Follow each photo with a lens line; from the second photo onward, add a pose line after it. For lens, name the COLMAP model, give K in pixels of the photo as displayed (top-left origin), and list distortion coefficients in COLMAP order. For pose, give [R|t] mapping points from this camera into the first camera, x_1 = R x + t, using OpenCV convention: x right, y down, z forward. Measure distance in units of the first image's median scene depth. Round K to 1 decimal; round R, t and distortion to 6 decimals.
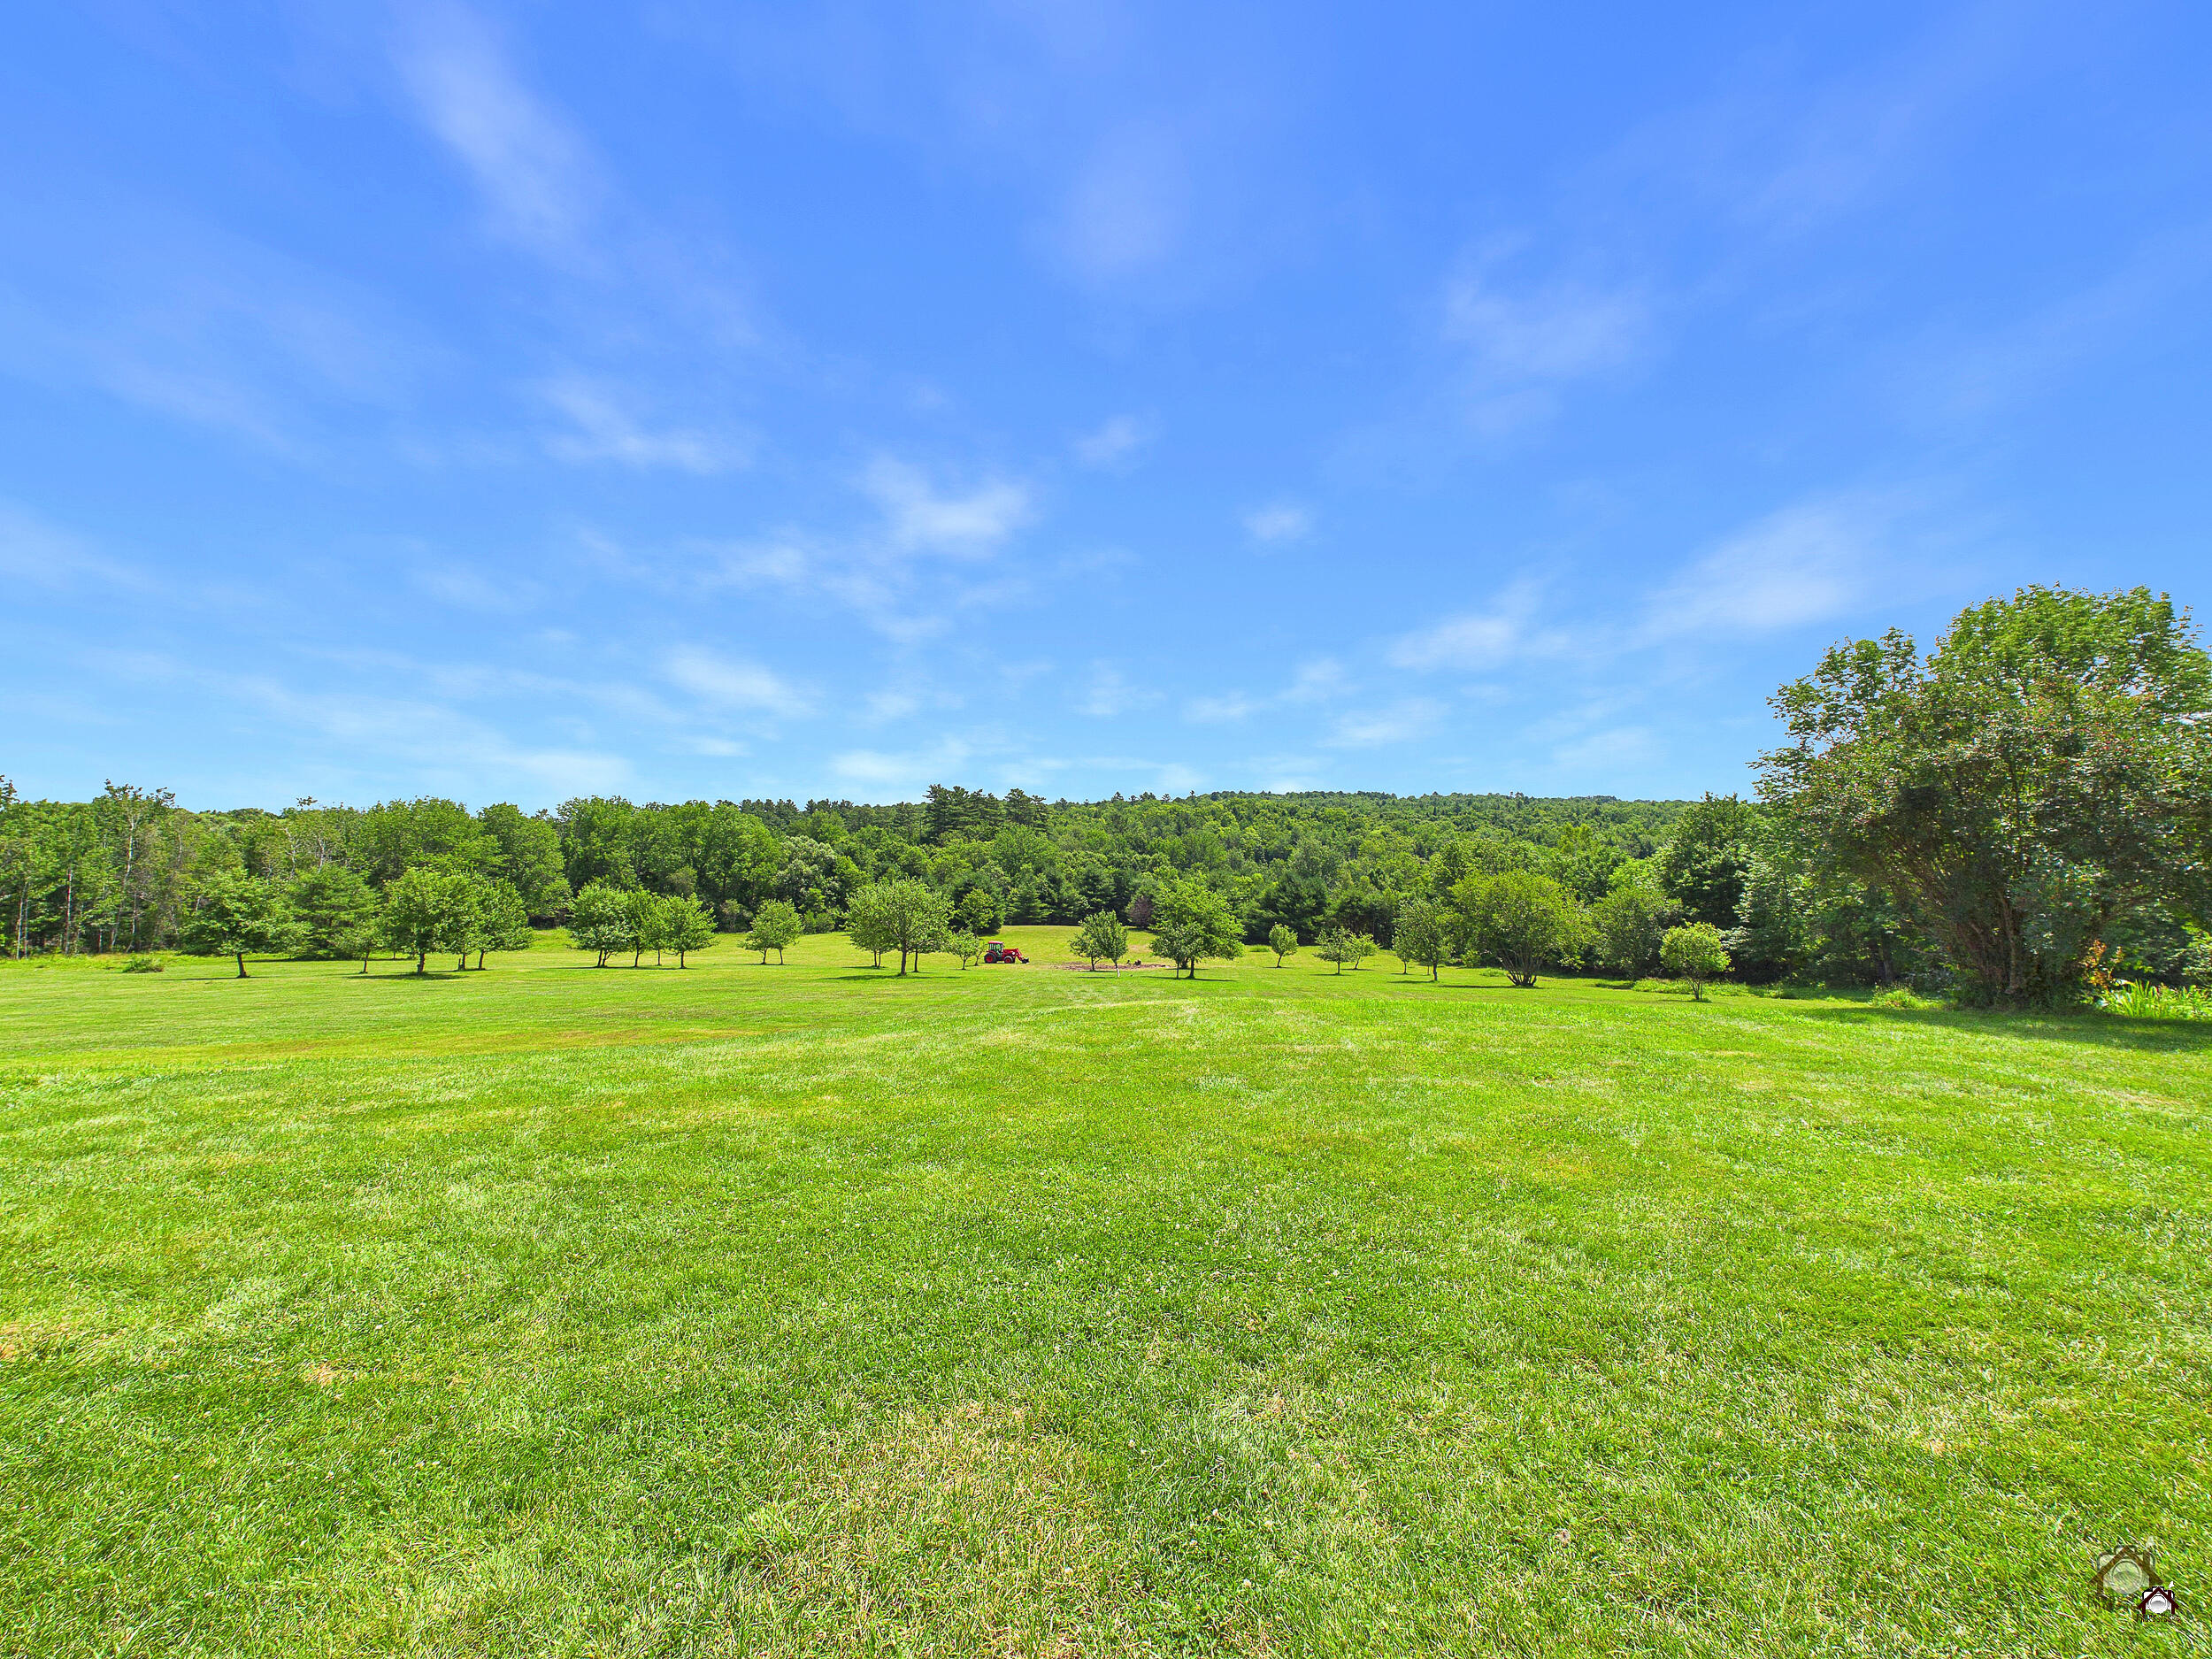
lens RADIAL K [[890.2, 0, 1106.0], [0, 890.2, 829.5], [0, 0, 1]] dist [-0.003704, -0.000133]
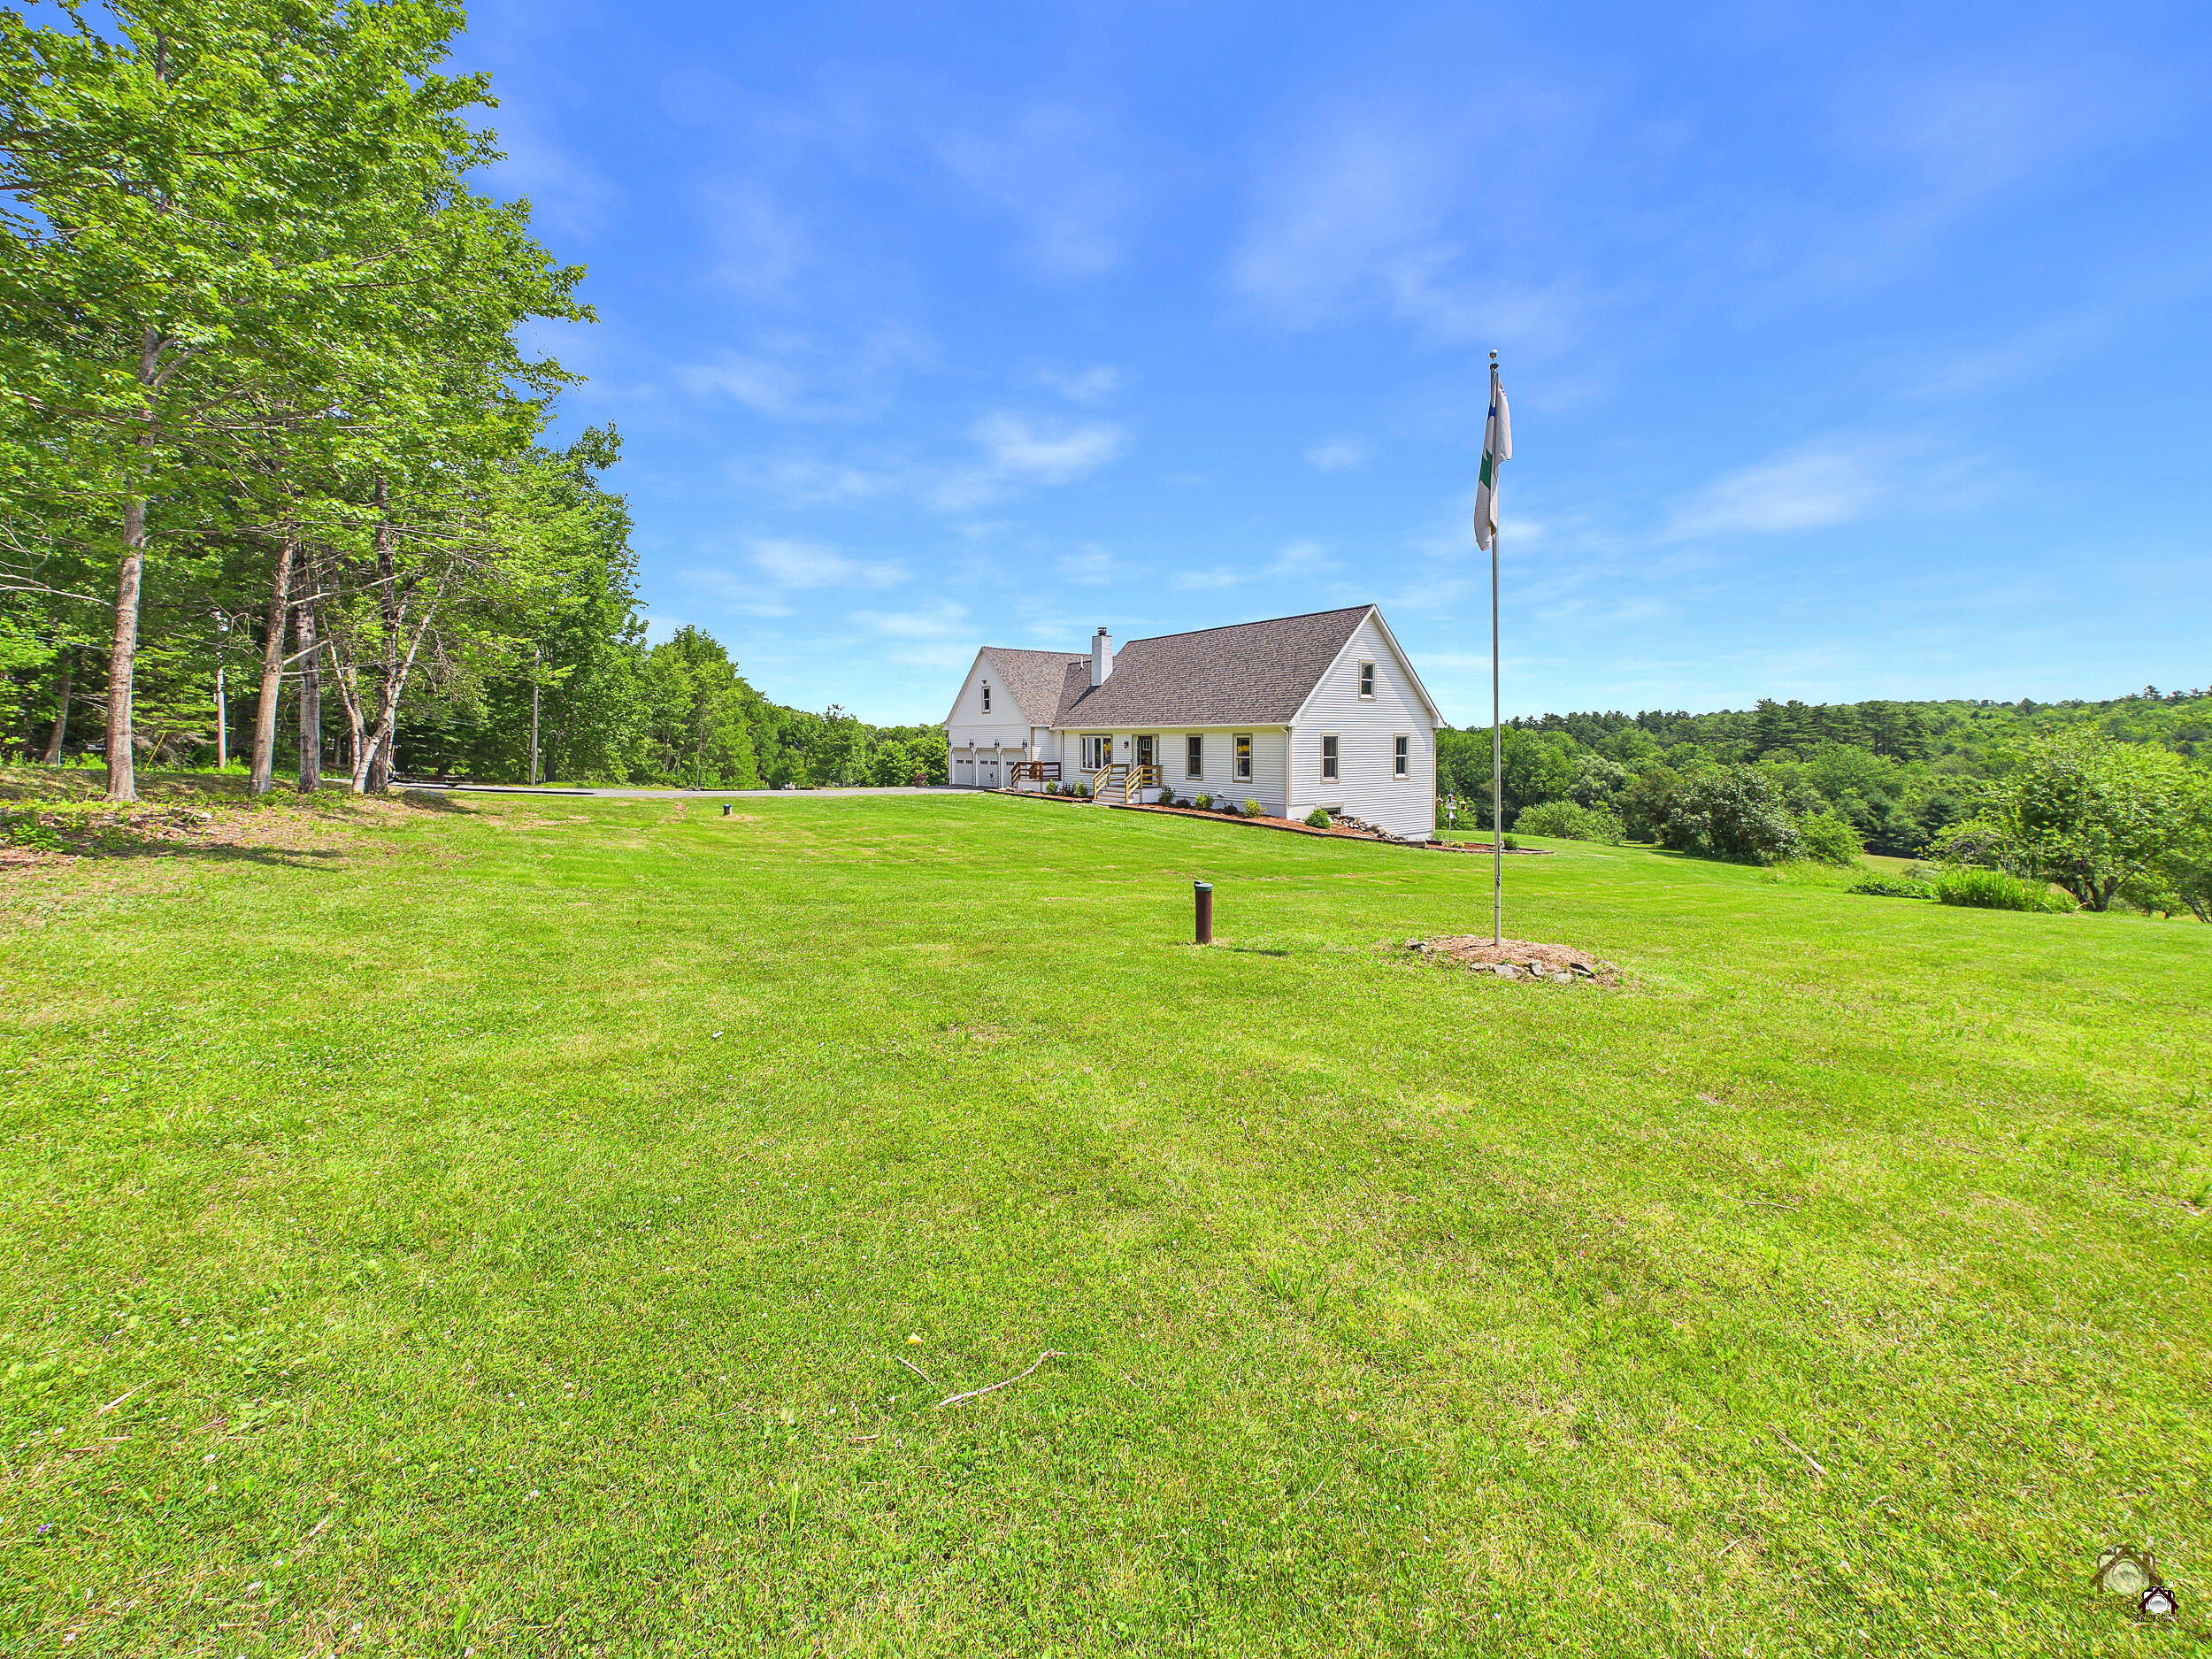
lens RADIAL K [[881.9, 0, 1100.1], [0, 881.9, 761.0], [0, 0, 1]] dist [-0.002432, -0.000241]
pose [[0.624632, 0.023059, -0.780579, 0.162514], [0.000371, 0.999555, 0.029825, -0.021083], [0.780919, -0.018919, 0.624346, -0.230555]]
